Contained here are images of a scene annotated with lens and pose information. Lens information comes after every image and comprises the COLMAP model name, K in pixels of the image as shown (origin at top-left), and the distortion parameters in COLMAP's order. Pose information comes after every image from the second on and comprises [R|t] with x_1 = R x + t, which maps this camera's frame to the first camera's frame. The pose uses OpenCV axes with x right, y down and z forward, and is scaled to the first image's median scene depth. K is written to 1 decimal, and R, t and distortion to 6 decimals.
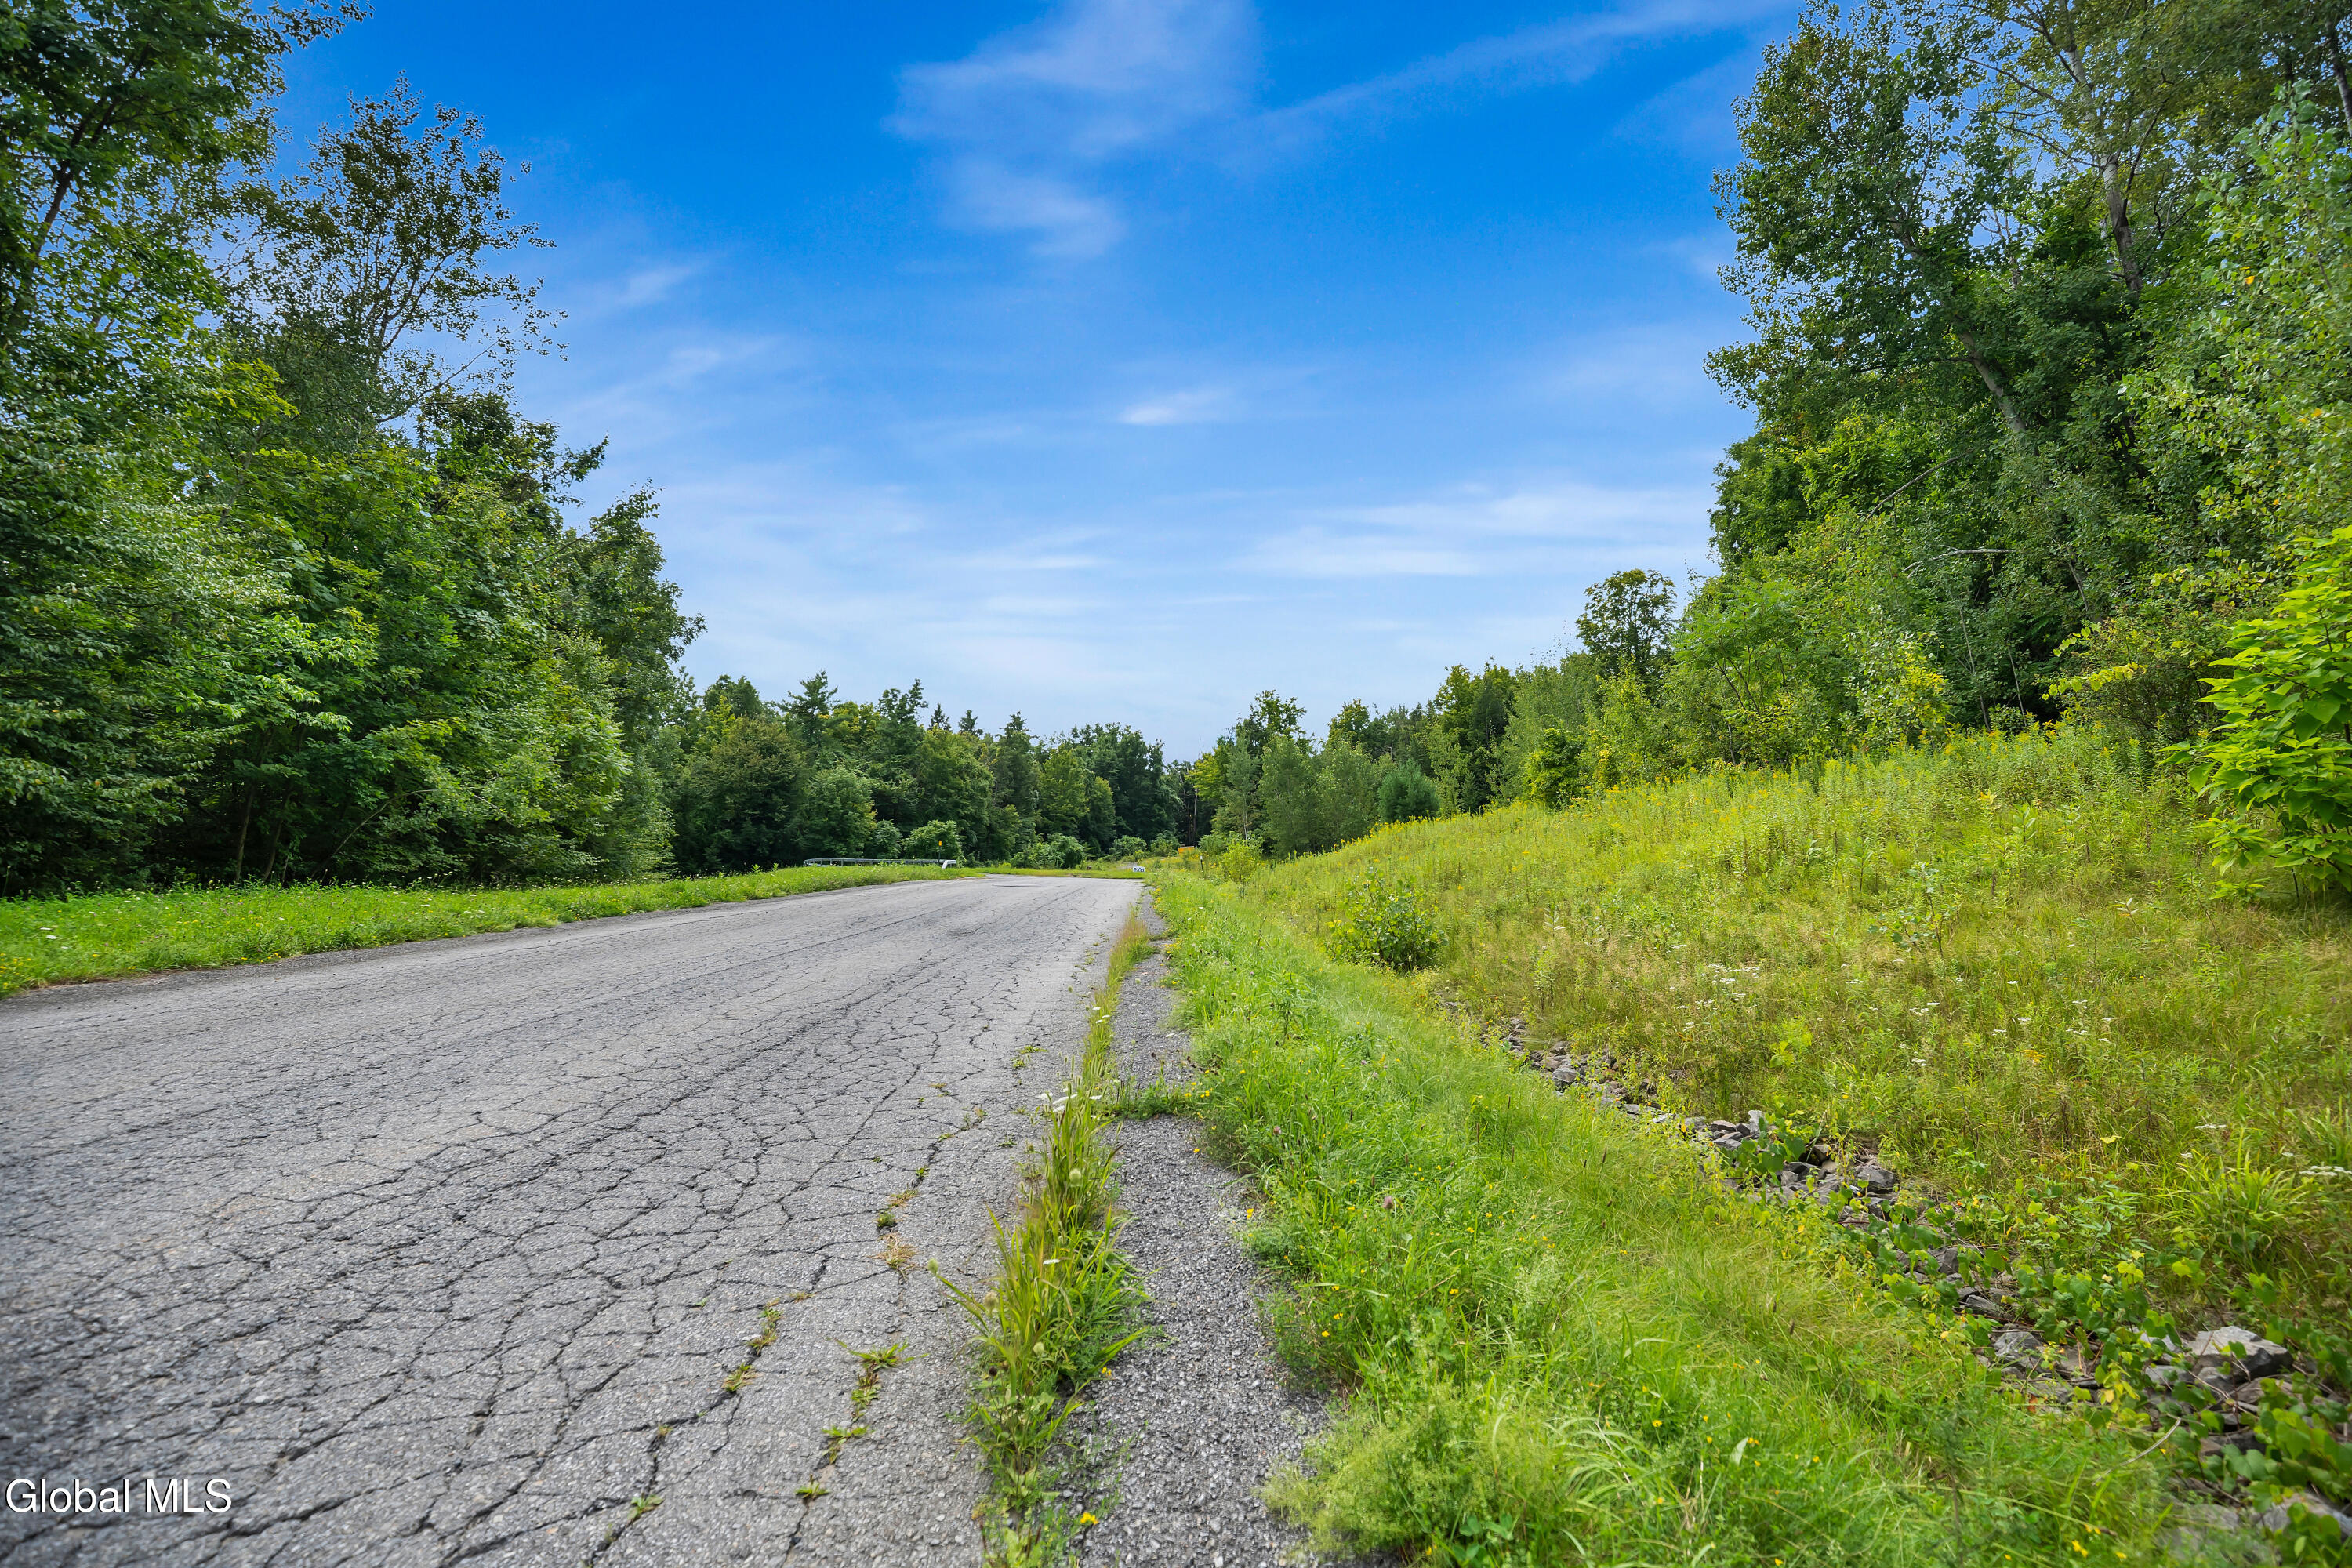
lens RADIAL K [[1086.1, 0, 1181.6], [0, 1086.1, 787.5], [0, 0, 1]] dist [-0.053856, 0.013187]
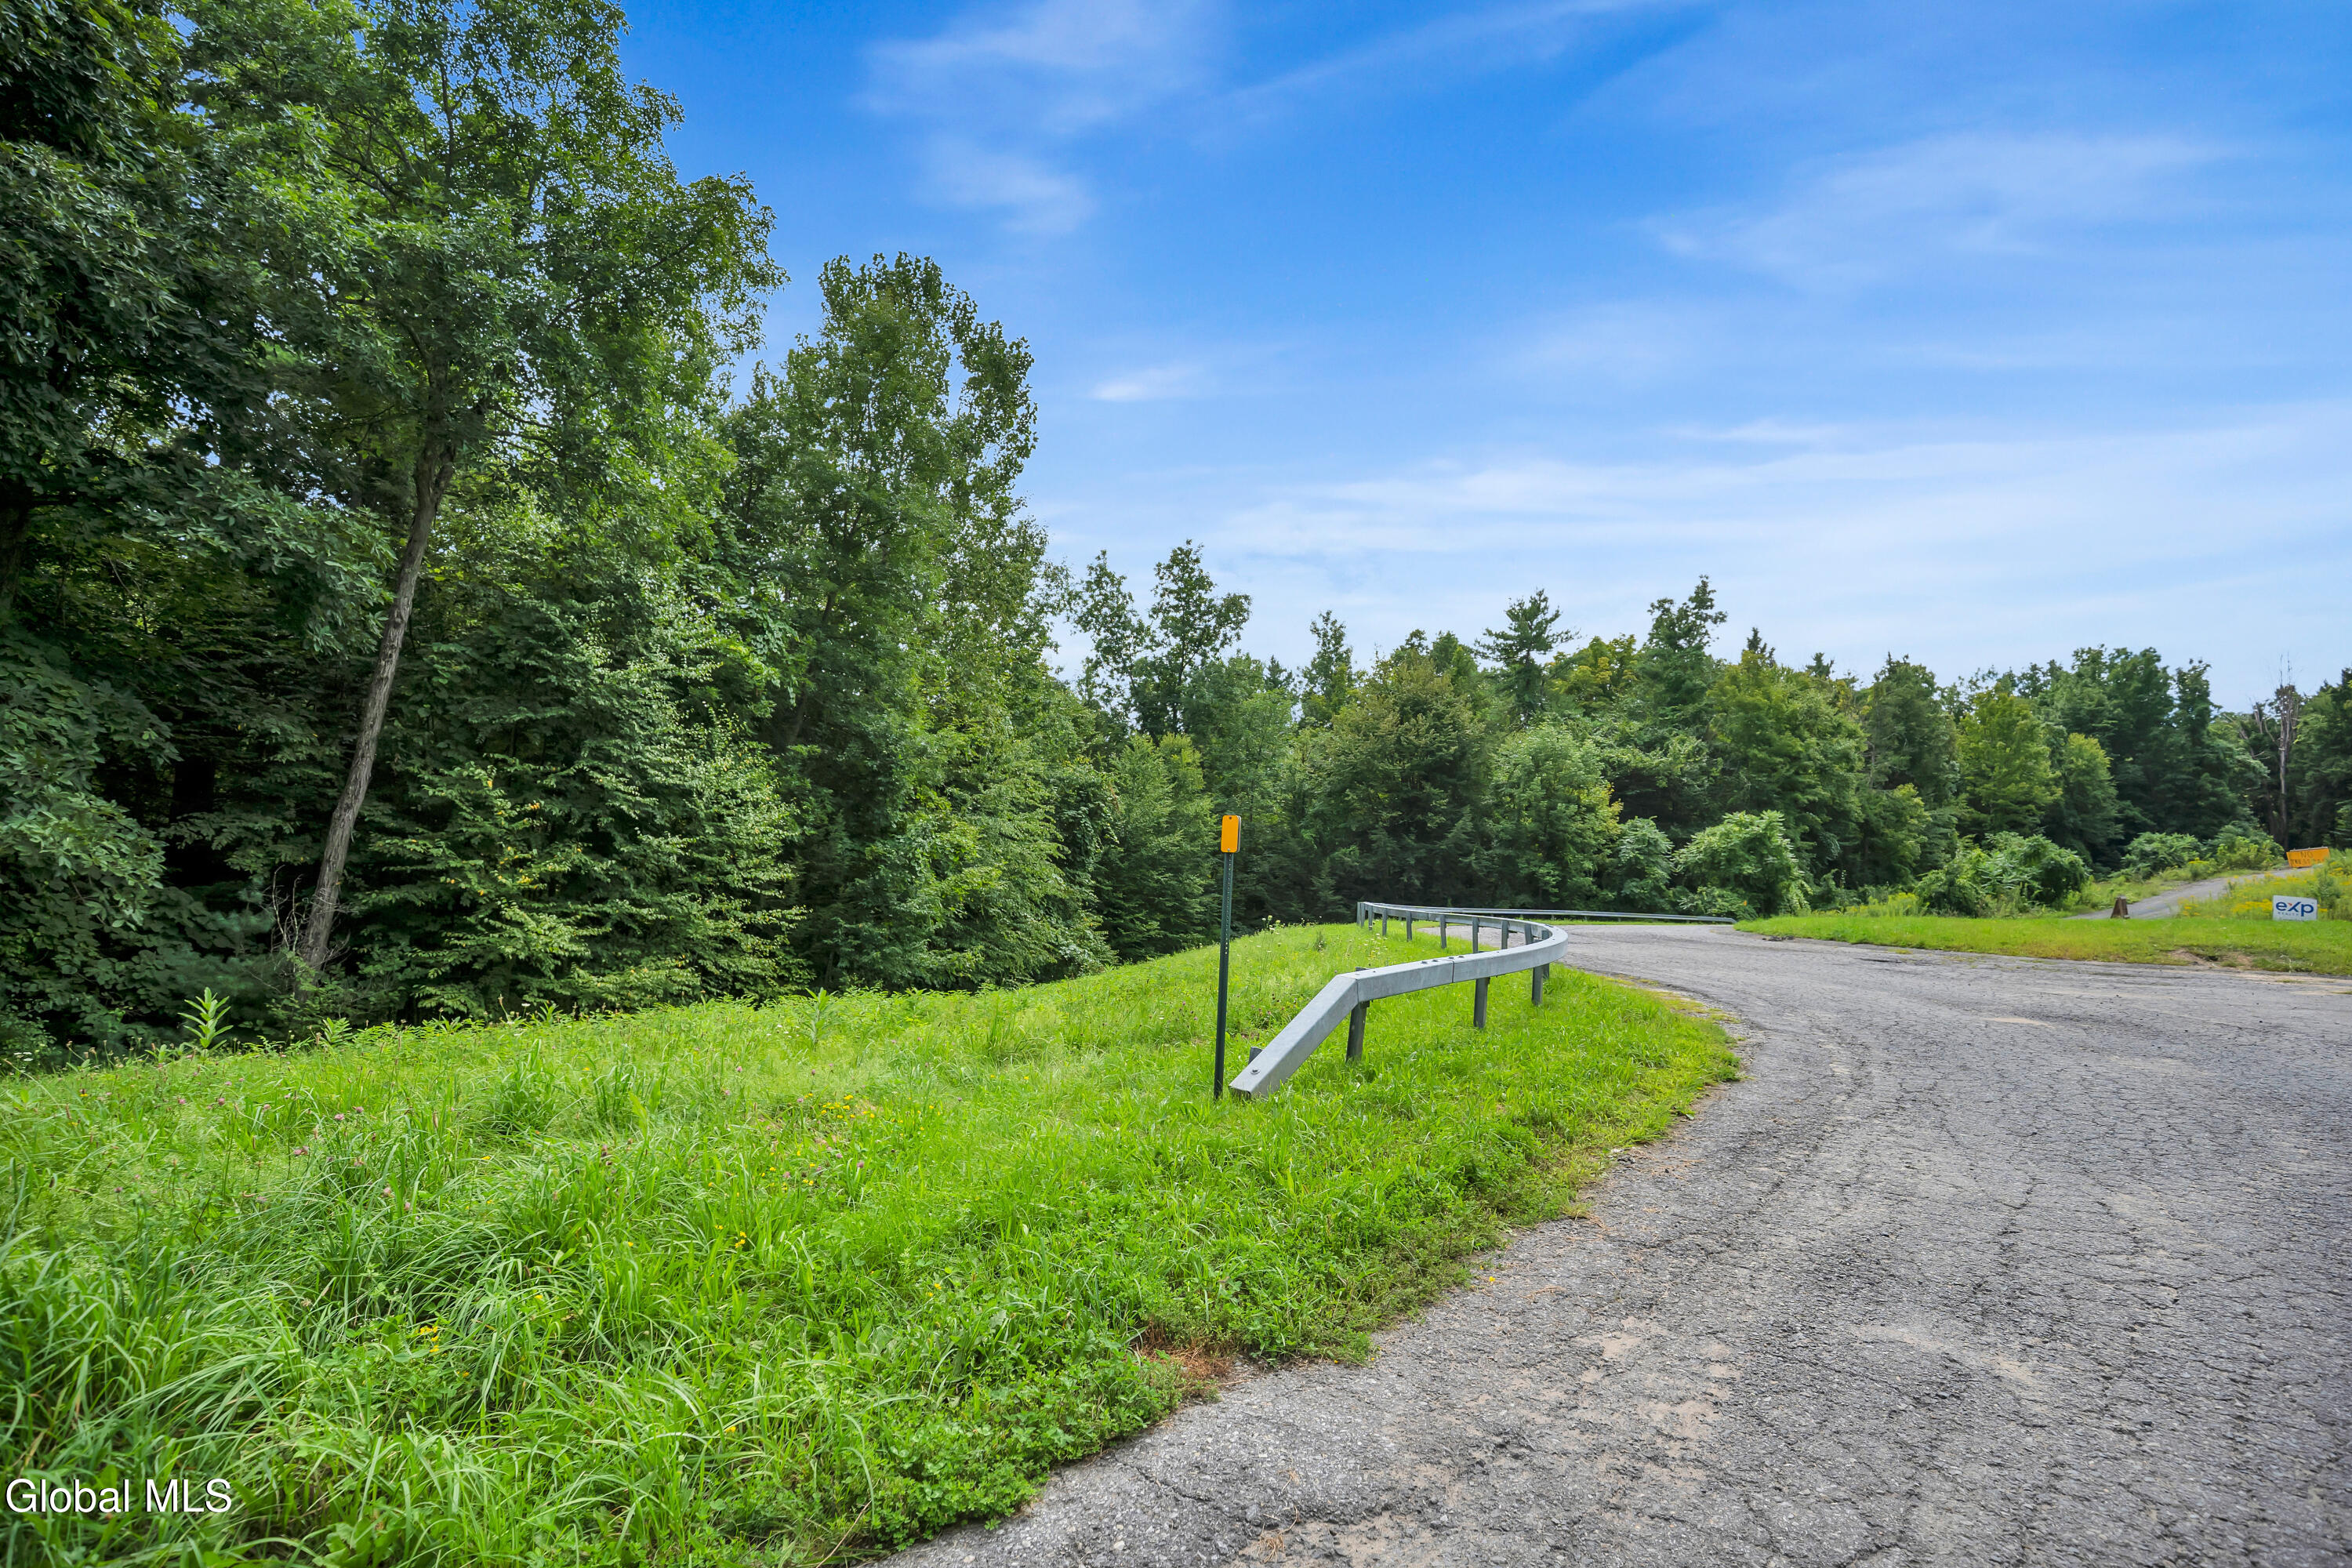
lens RADIAL K [[1086.1, 0, 1181.6], [0, 1086.1, 787.5], [0, 0, 1]] dist [-0.053856, 0.013187]
pose [[0.727994, -0.074338, -0.681541, -0.062967], [0.060143, 0.997196, -0.044525, 0.021472], [0.682940, -0.008576, 0.730424, 0.386853]]
